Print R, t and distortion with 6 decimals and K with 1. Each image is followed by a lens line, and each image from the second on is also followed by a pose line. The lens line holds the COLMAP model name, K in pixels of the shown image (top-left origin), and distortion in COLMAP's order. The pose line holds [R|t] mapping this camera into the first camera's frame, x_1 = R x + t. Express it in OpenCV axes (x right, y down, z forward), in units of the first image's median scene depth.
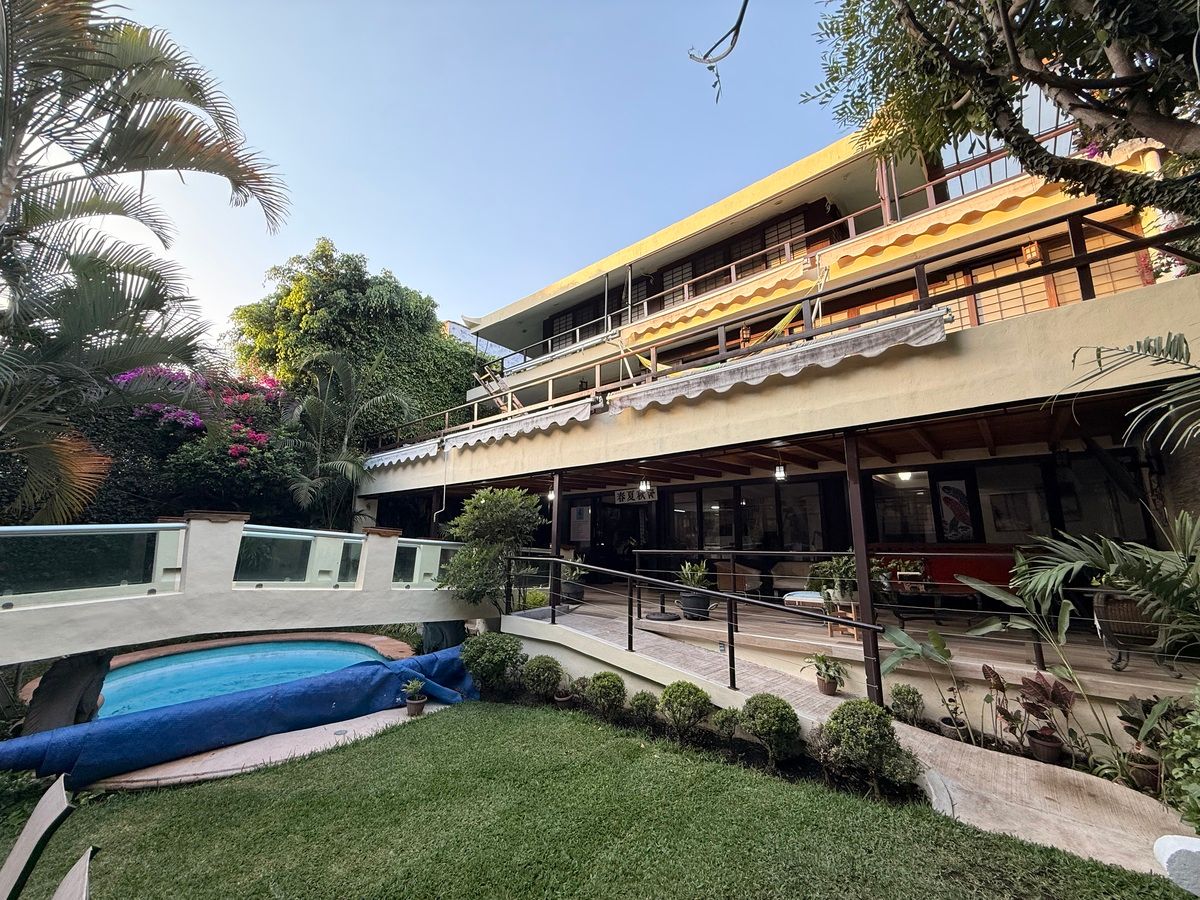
lens RADIAL K [[478.9, 0, 600.3], [0, 478.9, 451.0], [0, 0, 1]] dist [0.002565, -0.001412]
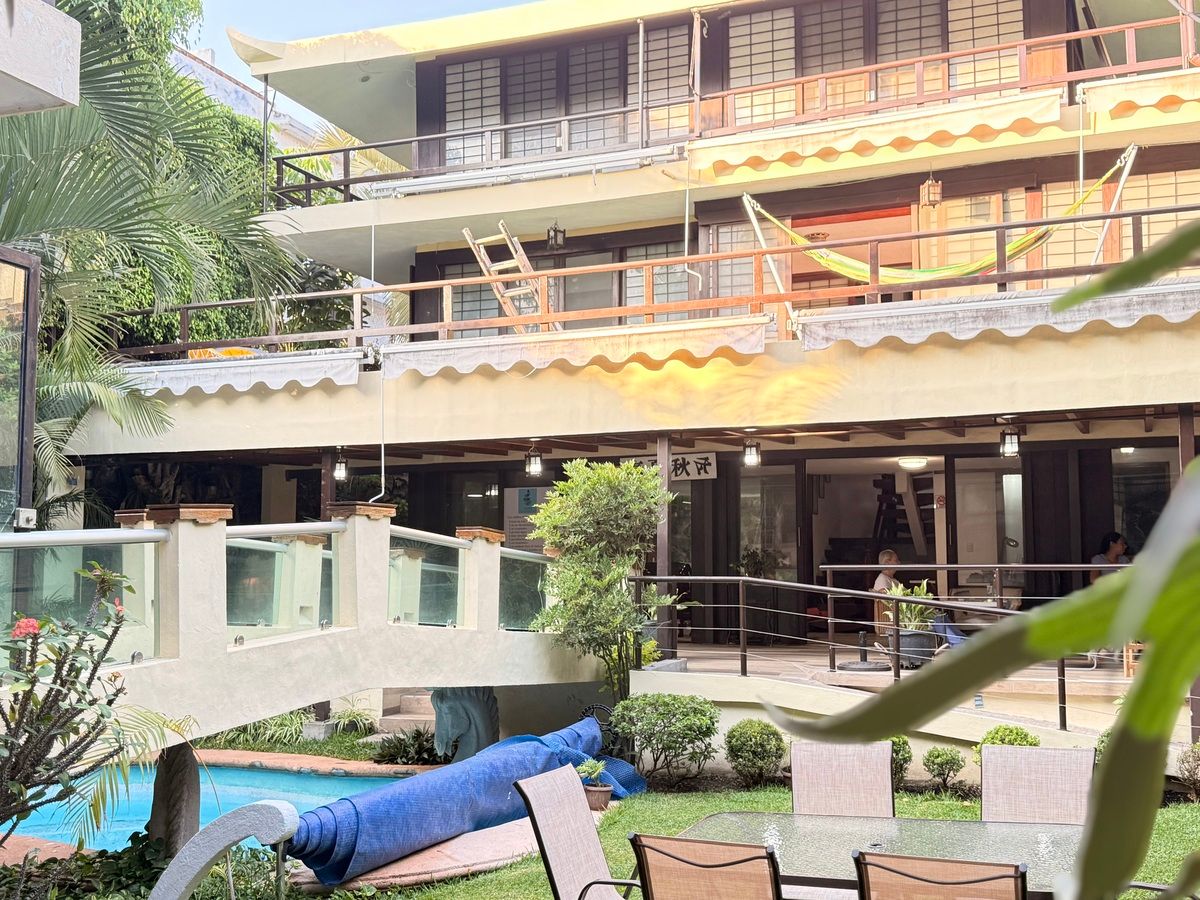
lens RADIAL K [[1297.4, 0, 604.1], [0, 1297.4, 452.7], [0, 0, 1]] dist [0.075096, 0.000000]
pose [[0.947929, 0.022110, 0.317712, -0.846805], [-0.053596, 0.994435, 0.090705, -0.090290], [-0.313939, -0.103010, 0.943839, -0.572147]]
